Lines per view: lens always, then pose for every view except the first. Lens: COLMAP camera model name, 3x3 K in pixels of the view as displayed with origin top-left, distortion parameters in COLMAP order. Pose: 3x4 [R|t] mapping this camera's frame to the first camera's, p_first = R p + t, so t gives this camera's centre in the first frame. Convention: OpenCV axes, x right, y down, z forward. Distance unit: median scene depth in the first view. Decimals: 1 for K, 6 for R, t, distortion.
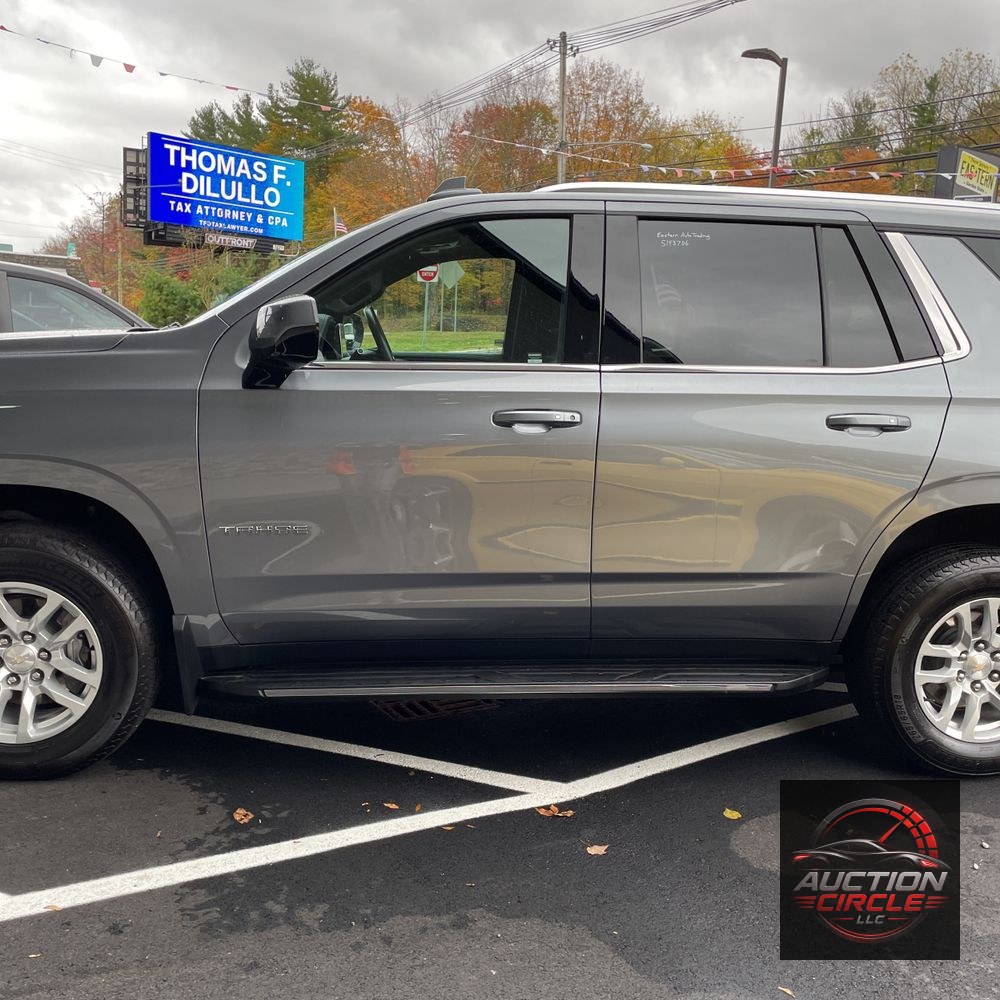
lens RADIAL K [[995.4, 0, 521.8], [0, 995.4, 482.6], [0, 0, 1]] dist [0.117108, -0.141967]
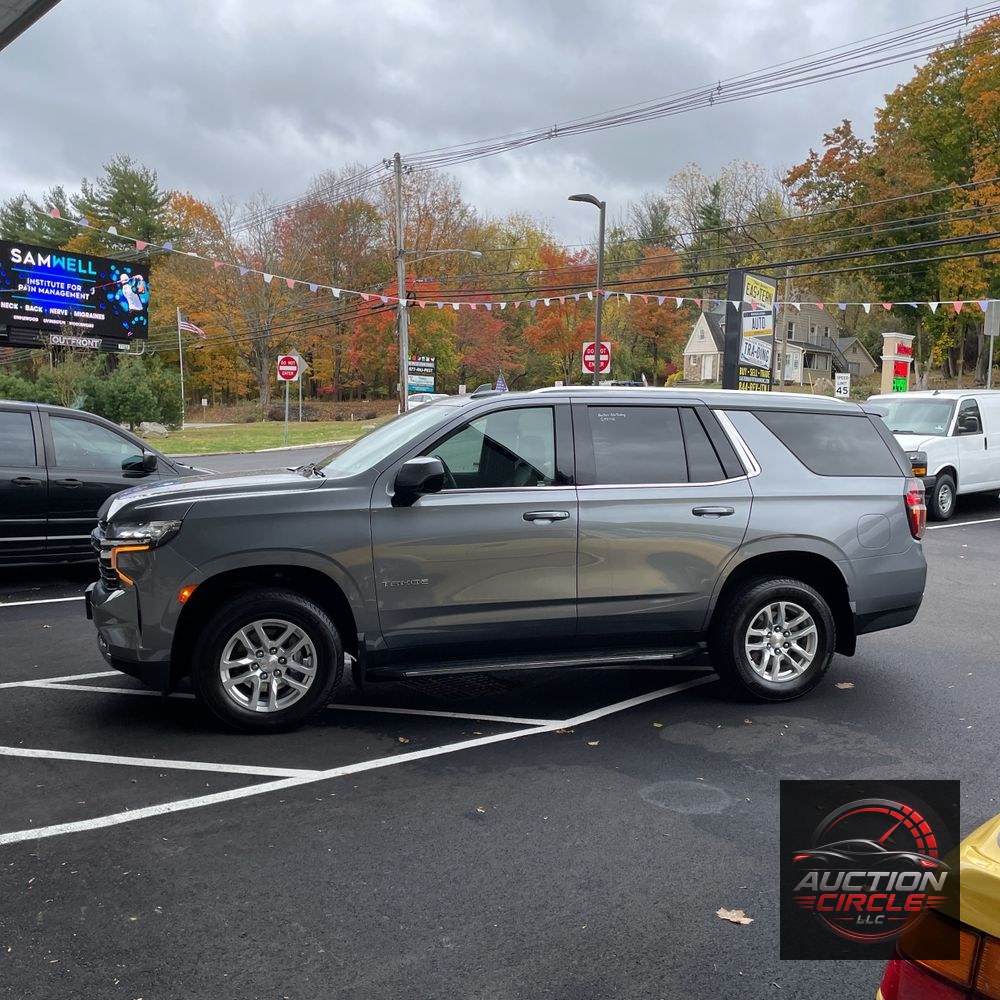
lens RADIAL K [[990.6, 0, 500.1], [0, 990.6, 483.9], [0, 0, 1]] dist [0.110561, -0.126887]
pose [[0.987724, -0.037739, 0.151581, -0.313540], [0.049422, 0.996028, -0.074063, 0.007925], [-0.148184, 0.080646, 0.985666, -0.742534]]
